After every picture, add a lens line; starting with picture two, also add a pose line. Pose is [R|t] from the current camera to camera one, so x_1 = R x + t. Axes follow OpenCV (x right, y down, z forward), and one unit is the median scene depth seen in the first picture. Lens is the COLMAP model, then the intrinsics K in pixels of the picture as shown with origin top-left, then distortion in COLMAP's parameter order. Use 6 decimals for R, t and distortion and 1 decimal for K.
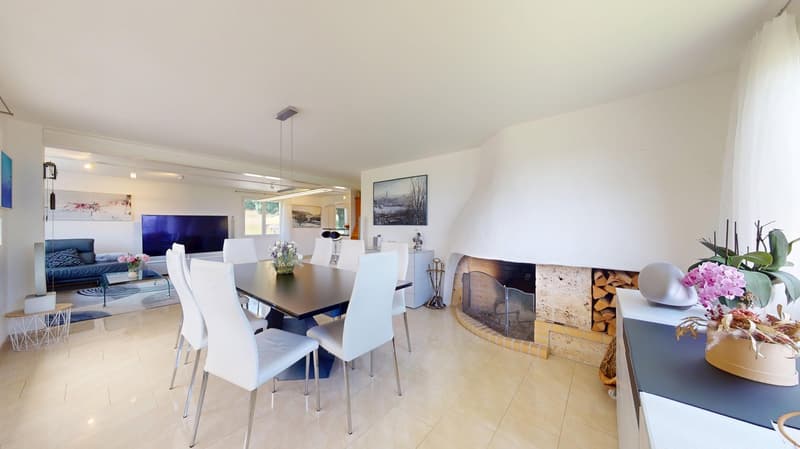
lens RADIAL K [[252.2, 0, 398.7], [0, 252.2, 226.8], [0, 0, 1]] dist [-0.000004, 0.000000]
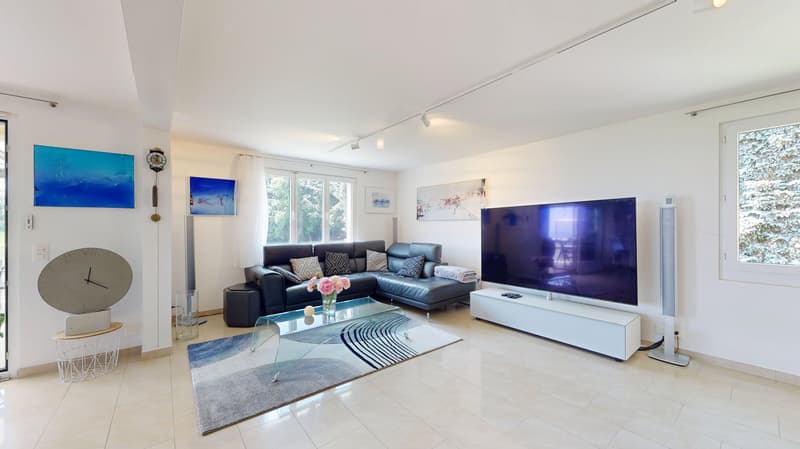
lens RADIAL K [[296.7, 0, 403.6], [0, 296.7, 225.3], [0, 0, 1]] dist [-0.000869, 0.000026]
pose [[-0.193431, -0.004800, -0.981102, -0.489737], [-0.000984, 0.999988, -0.004698, -0.007870], [0.981113, 0.000056, -0.193433, 1.575758]]
